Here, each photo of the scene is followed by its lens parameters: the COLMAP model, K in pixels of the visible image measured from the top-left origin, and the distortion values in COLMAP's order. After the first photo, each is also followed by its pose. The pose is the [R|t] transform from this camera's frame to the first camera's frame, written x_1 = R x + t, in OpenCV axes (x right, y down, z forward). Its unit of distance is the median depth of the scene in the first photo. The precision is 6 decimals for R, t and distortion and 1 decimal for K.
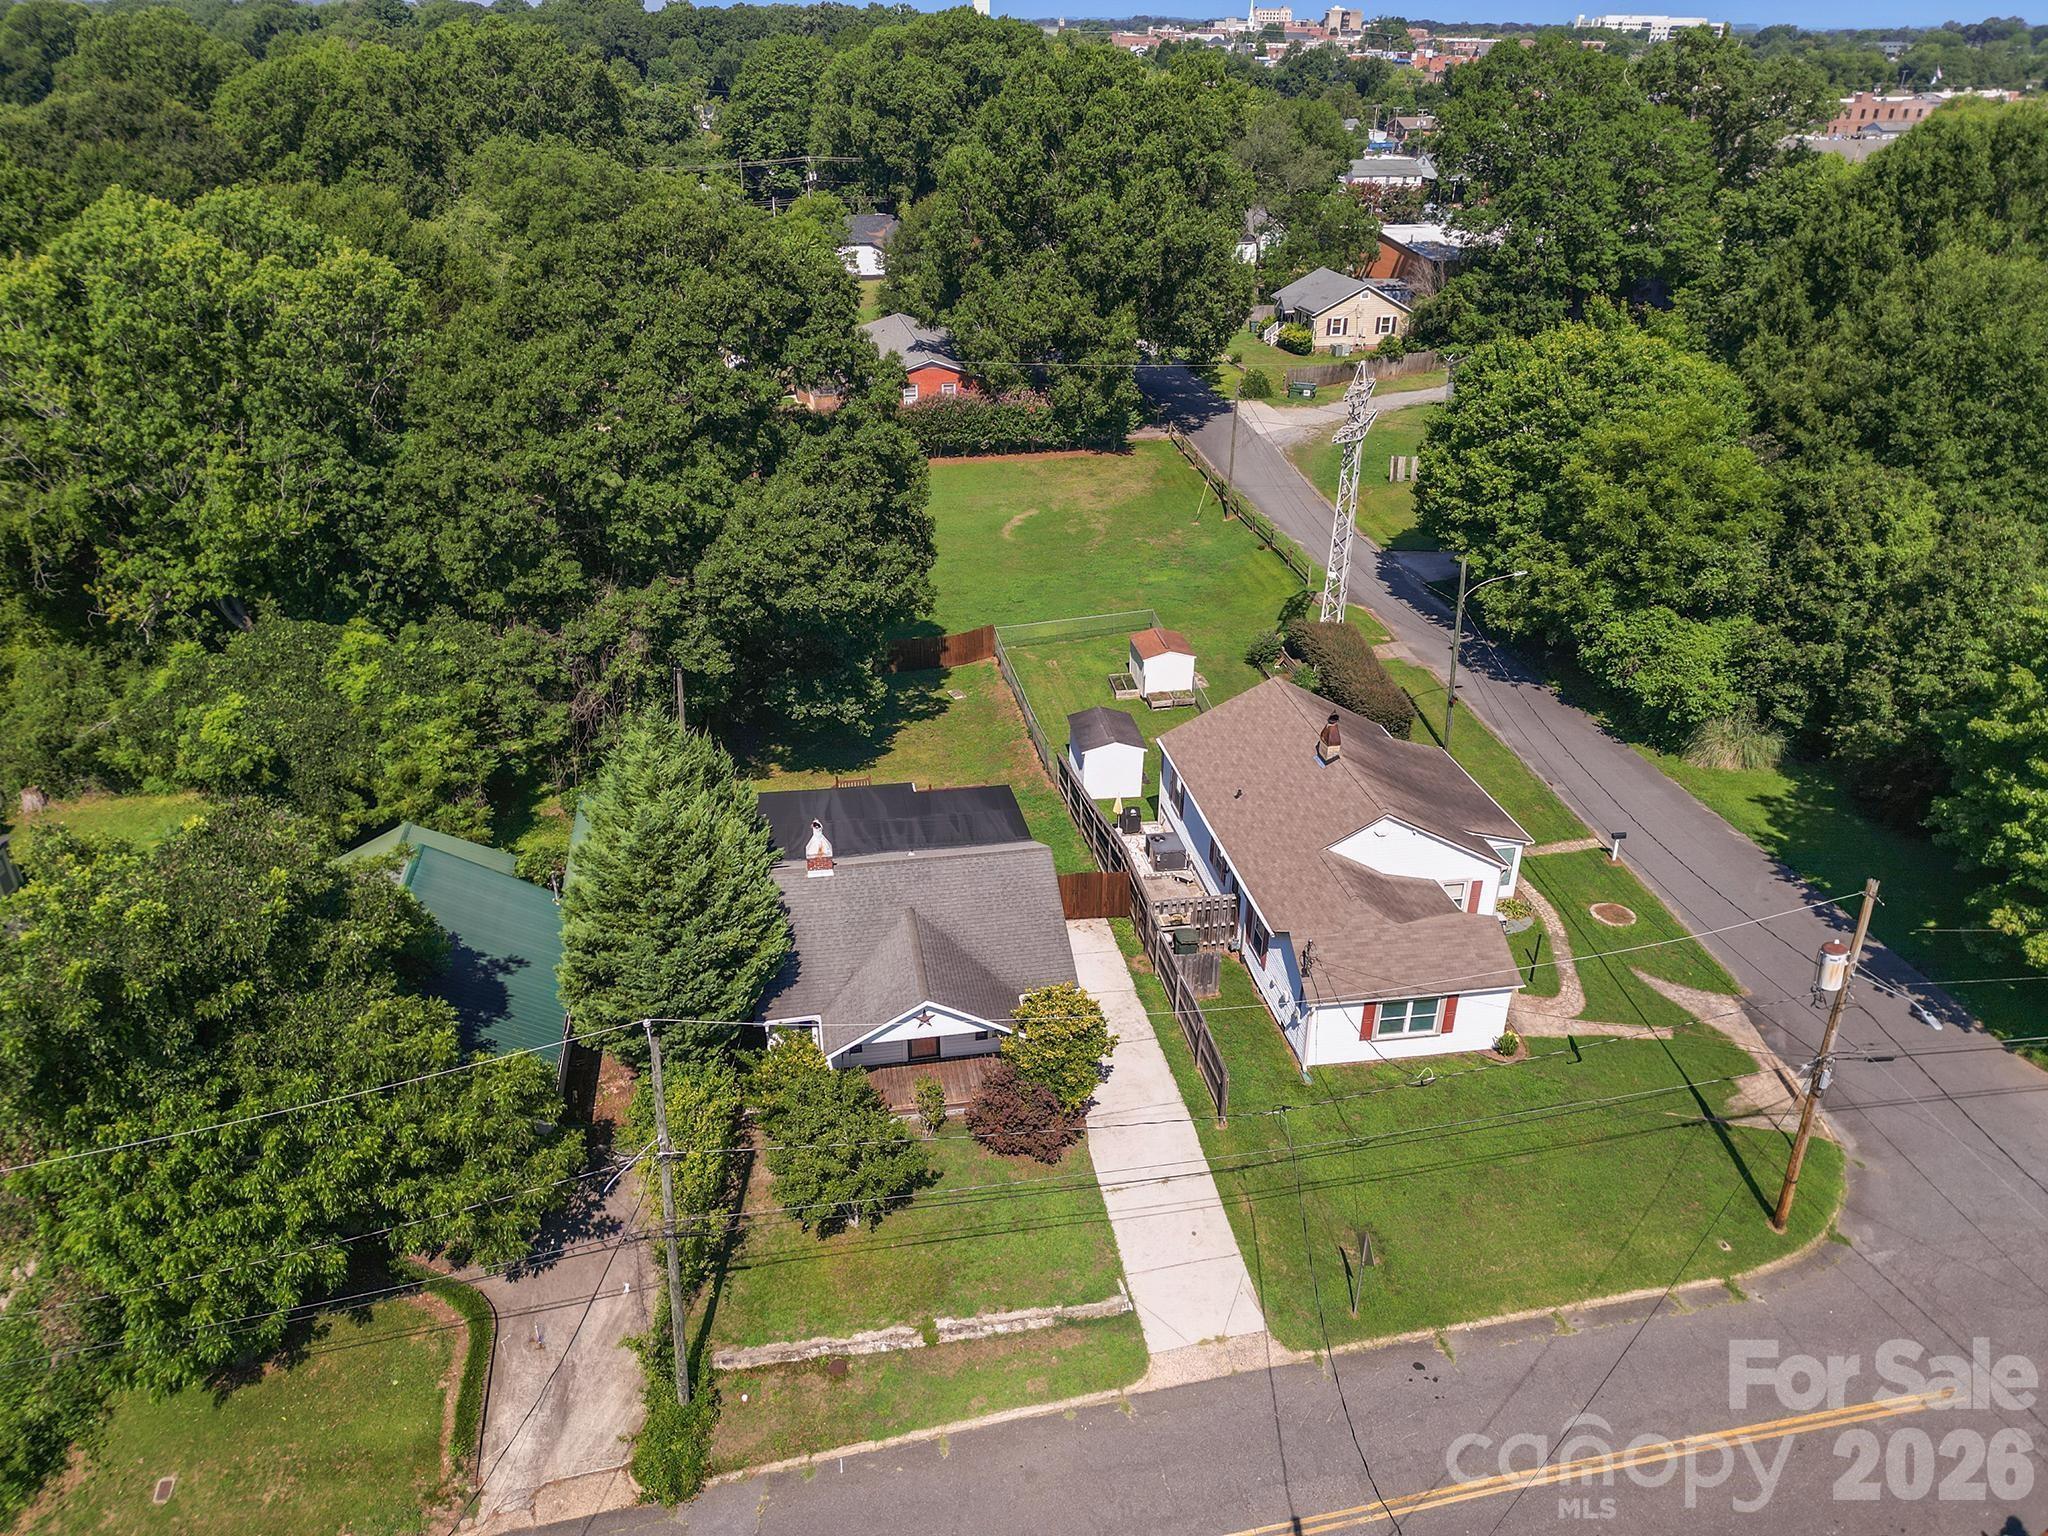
lens RADIAL K [[1429.7, 0, 1022.2], [0, 1429.7, 768.6], [0, 0, 1]] dist [0.068785, -0.066889]
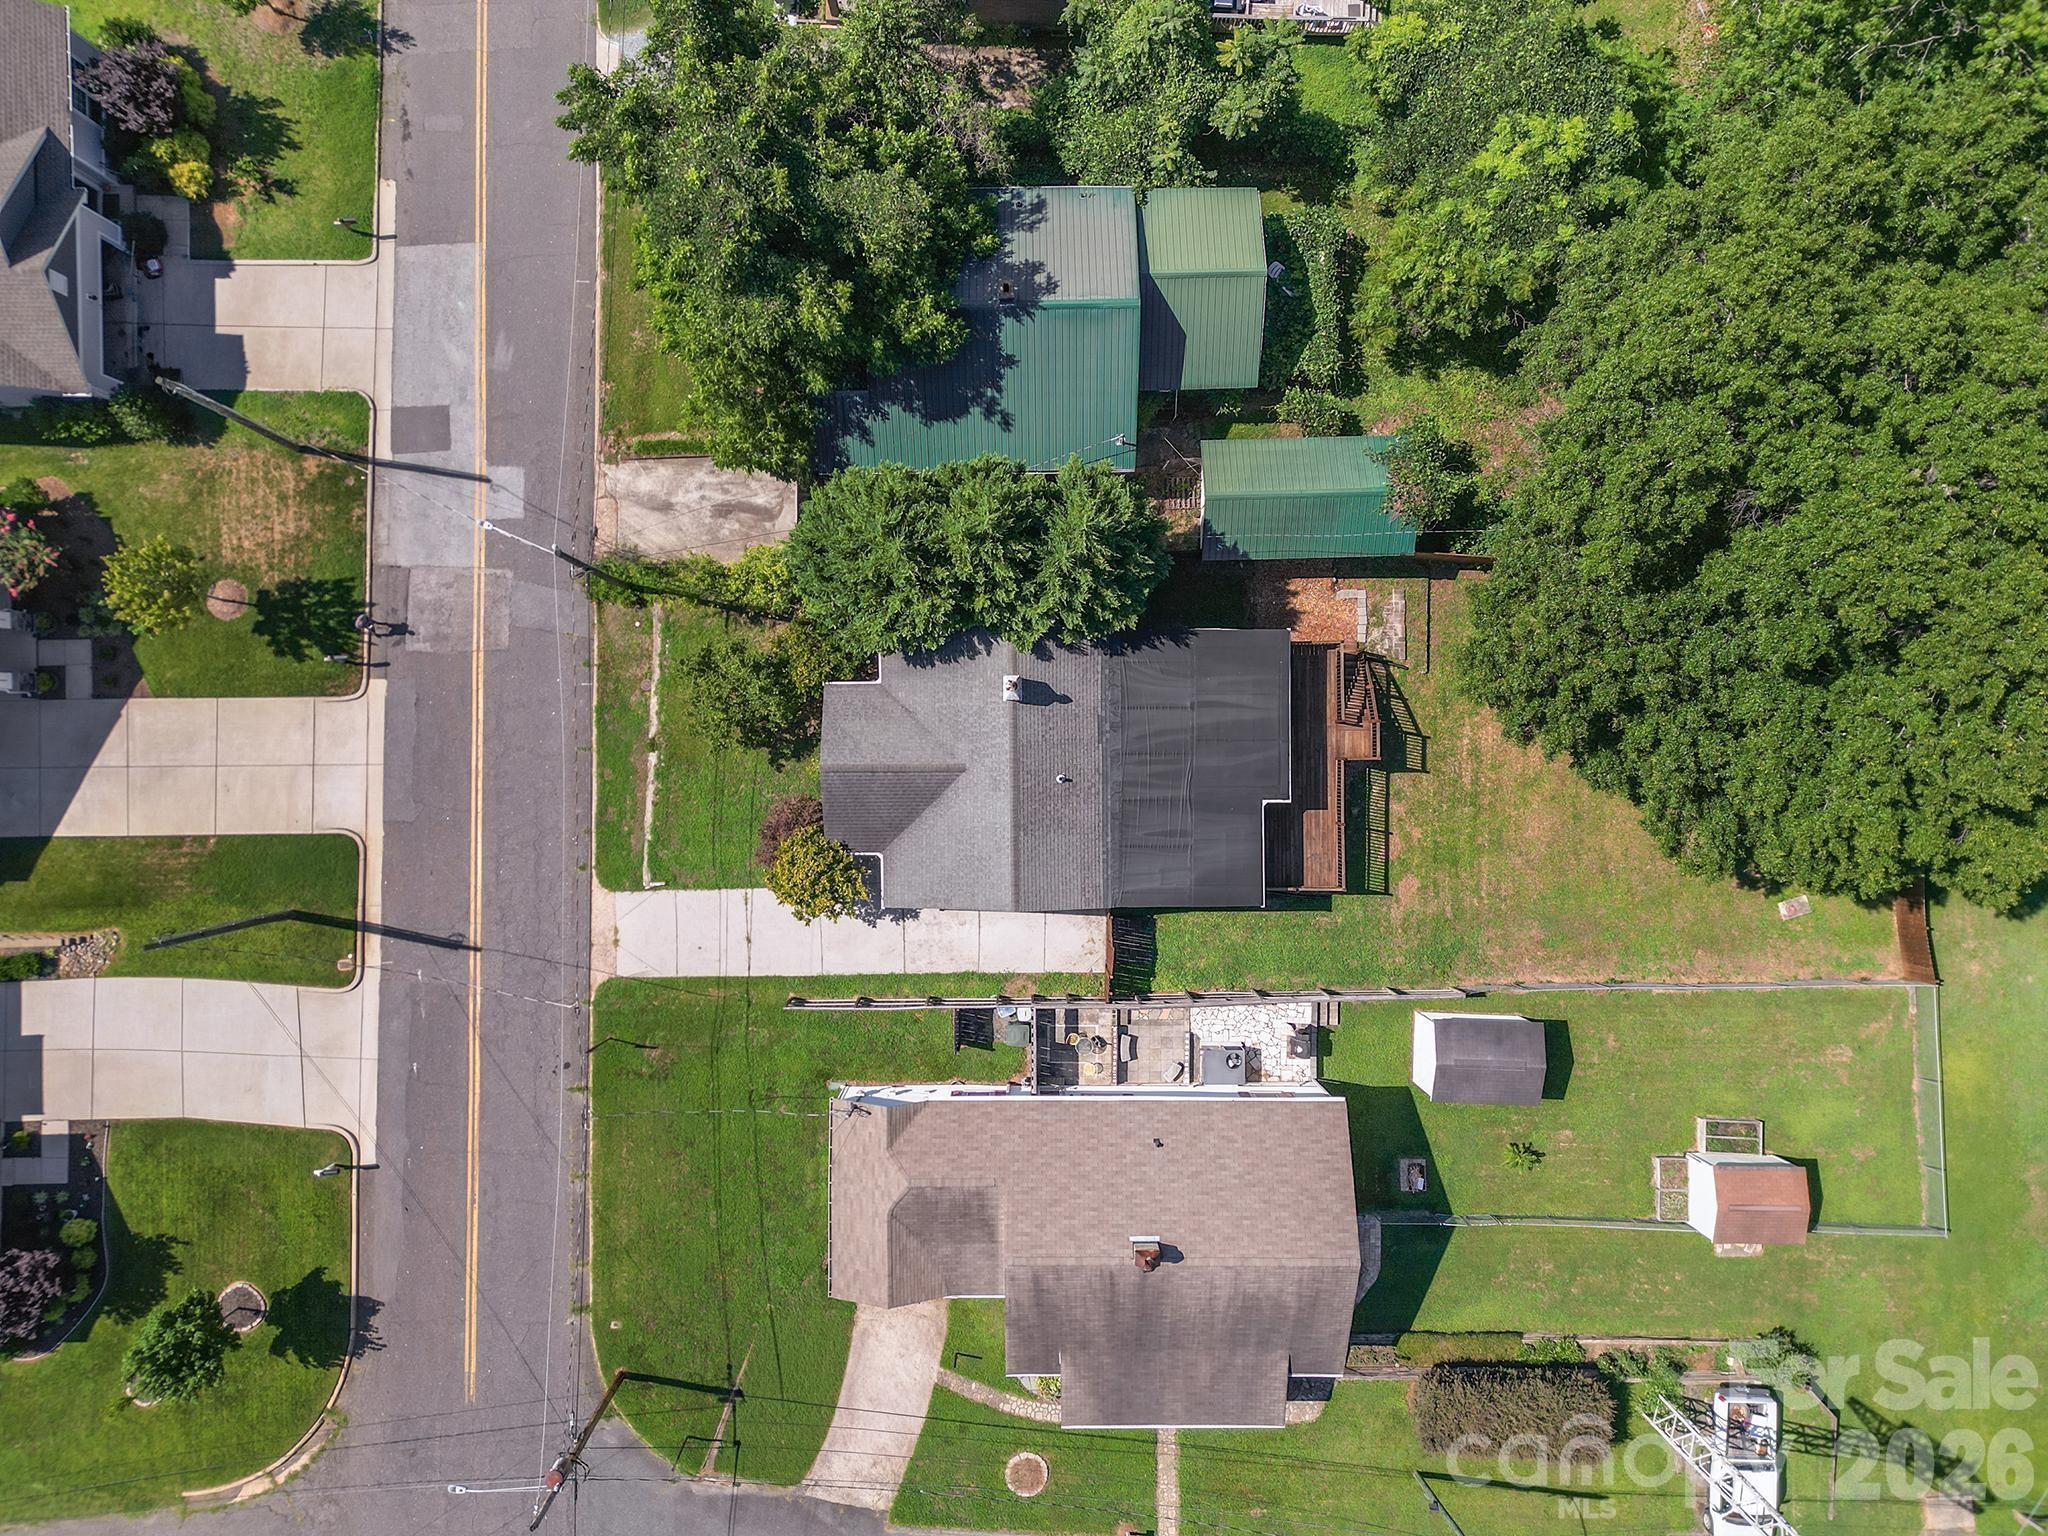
lens RADIAL K [[1429.7, 0, 1024.3], [0, 1429.7, 769.3], [0, 0, 1]] dist [0.068785, -0.066889]
pose [[-0.165880, 0.986138, -0.003936, -0.072456], [-0.456082, -0.073179, 0.886924, -0.785008], [0.874341, 0.148918, 0.461899, 0.479693]]
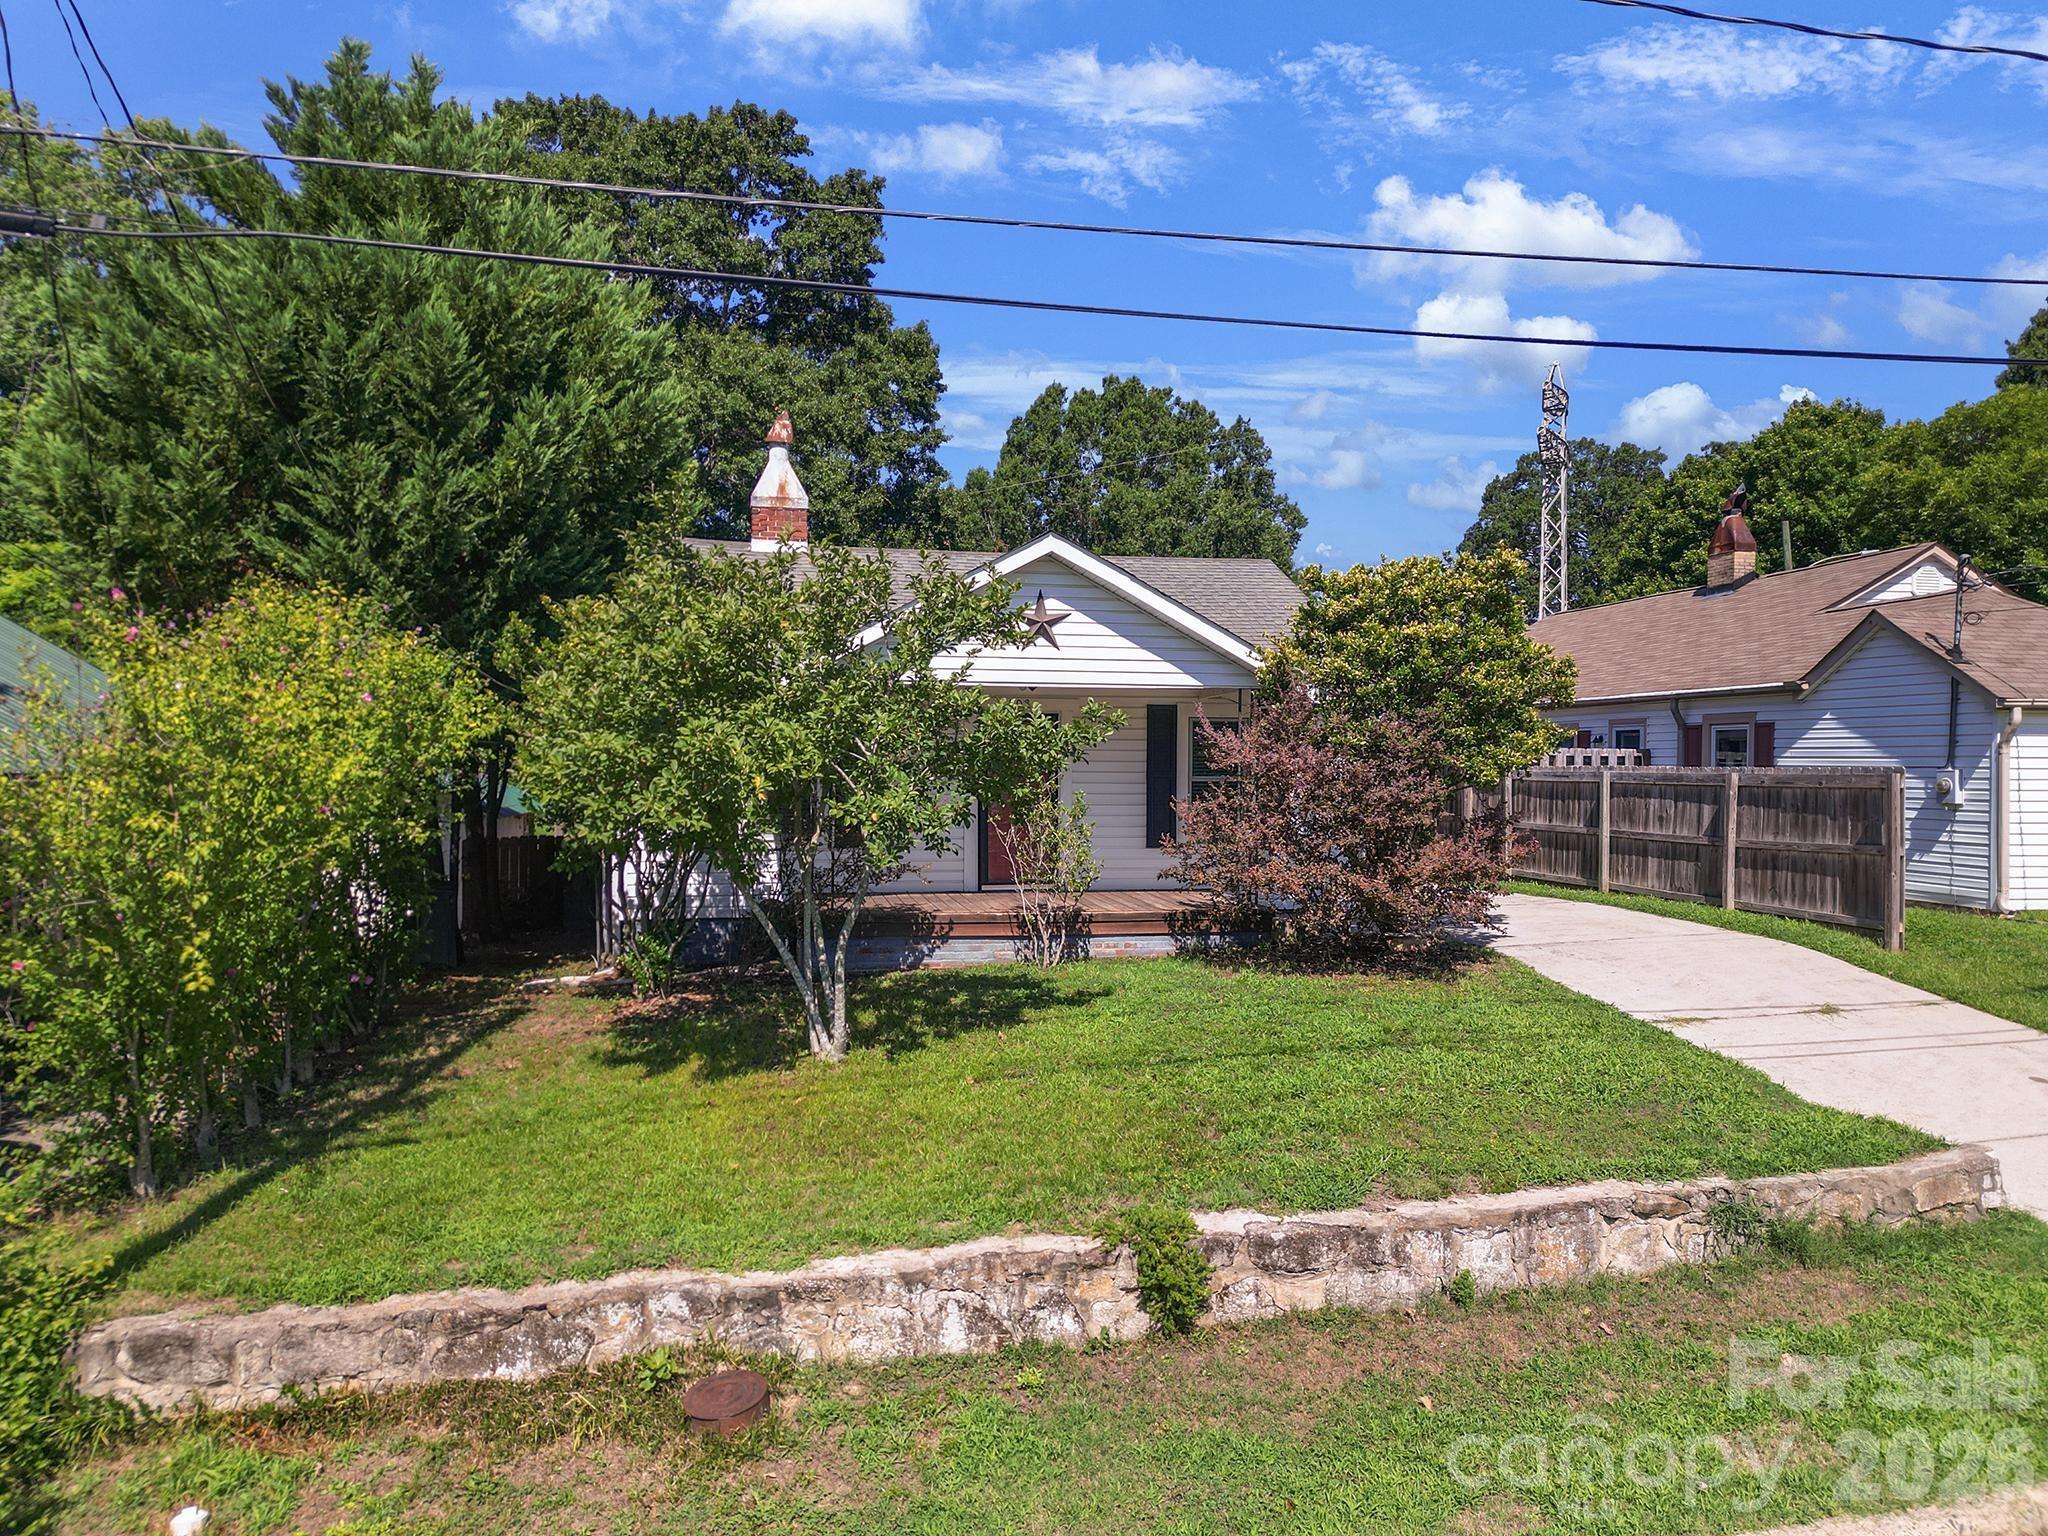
lens RADIAL K [[1429.7, 0, 1024.8], [0, 1429.7, 774.0], [0, 0, 1]] dist [0.068785, -0.066889]
pose [[0.999855, -0.003548, 0.016642, -0.064359], [0.010615, 0.894424, -0.447095, 0.306611], [-0.013299, 0.447207, 0.894332, 0.563081]]
